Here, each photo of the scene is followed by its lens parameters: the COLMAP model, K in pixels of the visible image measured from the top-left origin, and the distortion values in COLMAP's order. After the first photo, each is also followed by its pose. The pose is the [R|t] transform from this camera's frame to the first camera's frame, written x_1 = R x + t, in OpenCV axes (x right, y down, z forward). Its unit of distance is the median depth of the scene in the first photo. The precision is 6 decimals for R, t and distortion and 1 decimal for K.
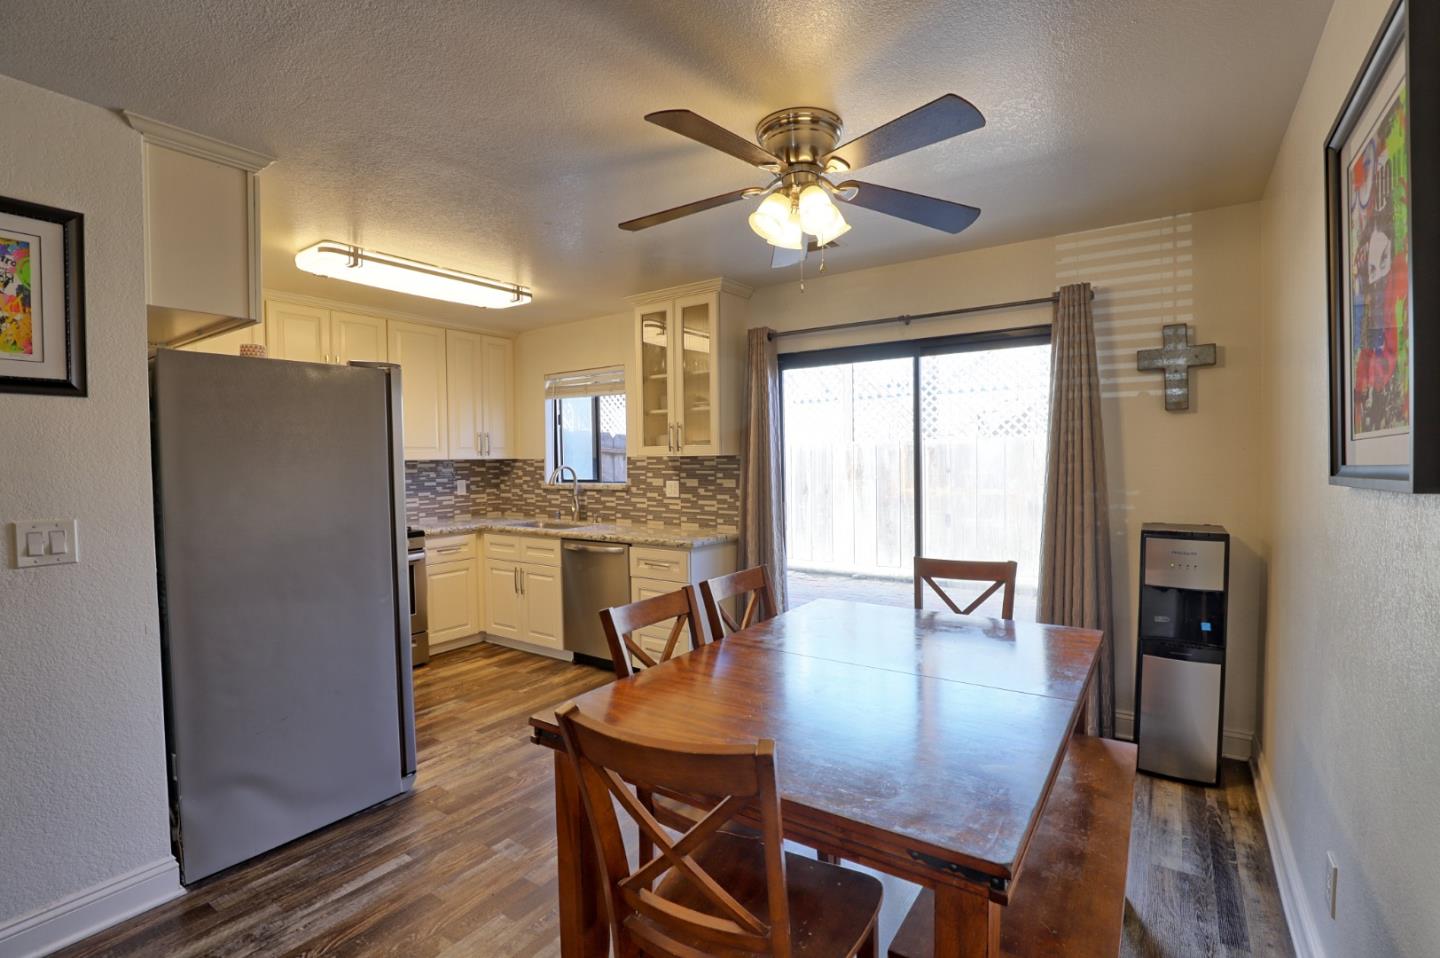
lens RADIAL K [[656.4, 0, 730.7], [0, 656.4, 477.9], [0, 0, 1]] dist [-0.028507, 0.000570]
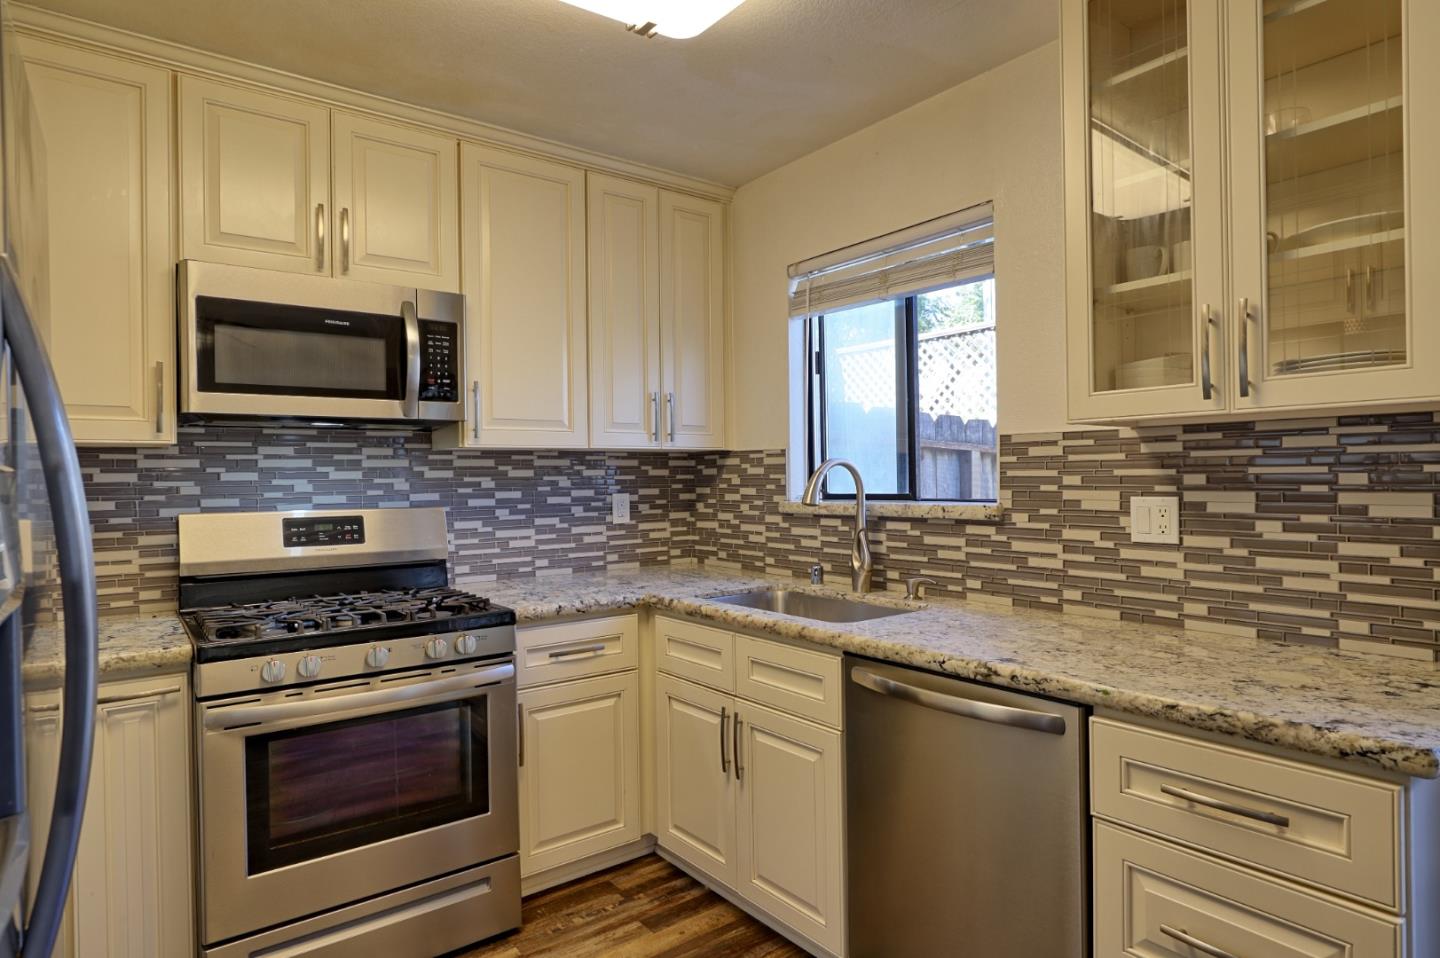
lens RADIAL K [[809.4, 0, 726.8], [0, 809.4, 477.3], [0, 0, 1]] dist [-0.022077, 0.002577]
pose [[0.949734, 0.001043, -0.313057, -0.161224], [-0.009512, 0.999629, -0.025526, 0.006789], [0.312914, 0.027221, 0.949391, 0.493928]]
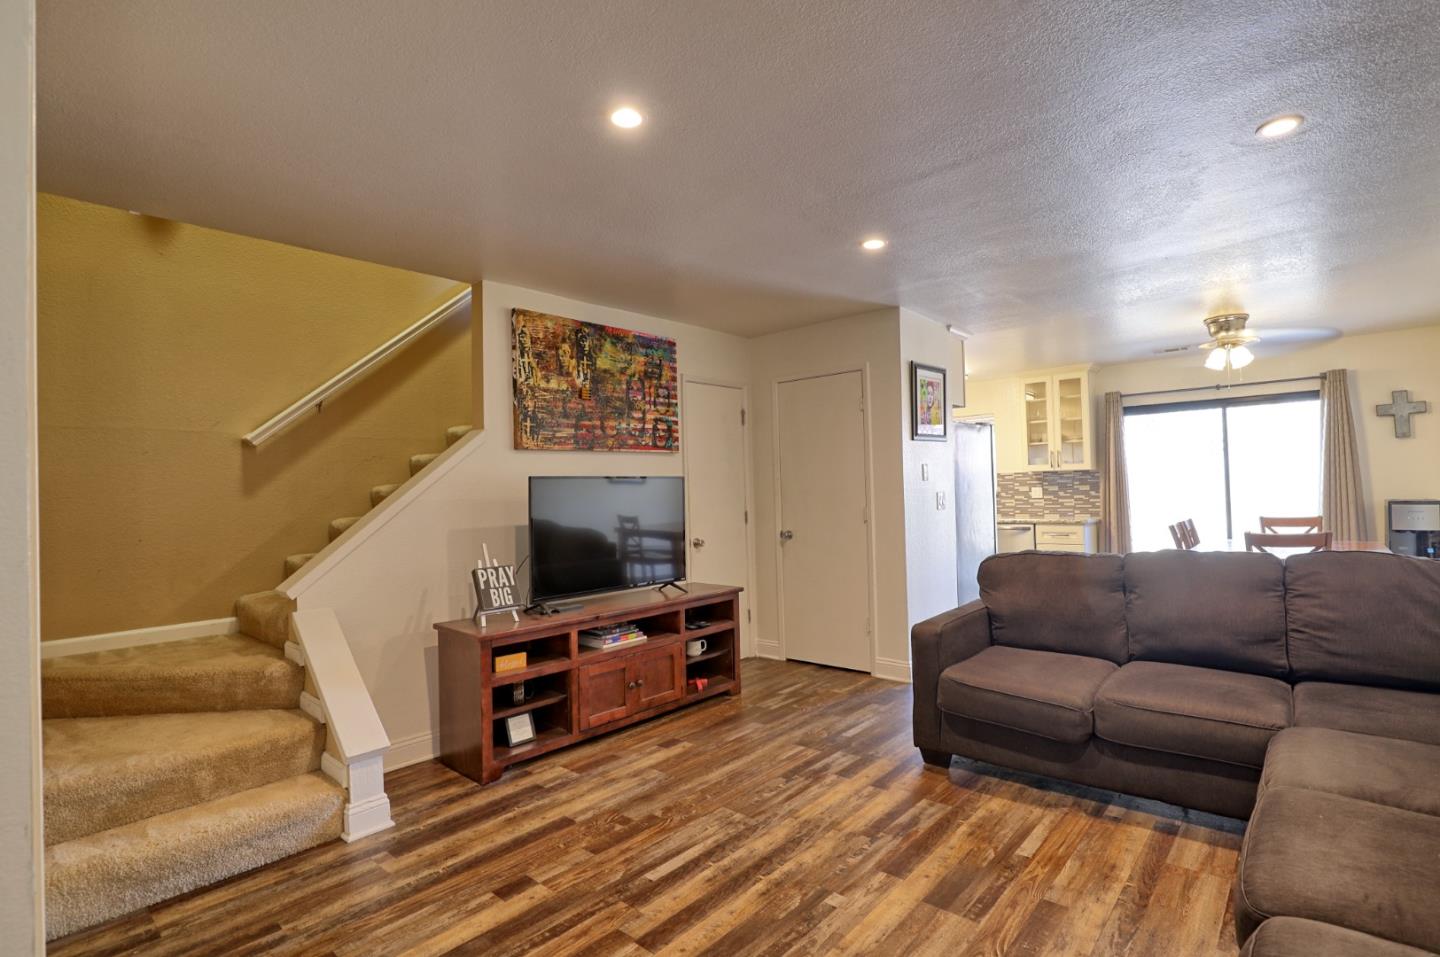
lens RADIAL K [[725.1, 0, 760.3], [0, 725.1, 482.0], [0, 0, 1]] dist [0.028498, 0.000102]
pose [[0.997940, -0.012038, -0.063008, -0.599622], [0.009263, 0.998982, -0.044149, 0.058159], [0.063475, 0.043475, 0.997036, -0.721683]]
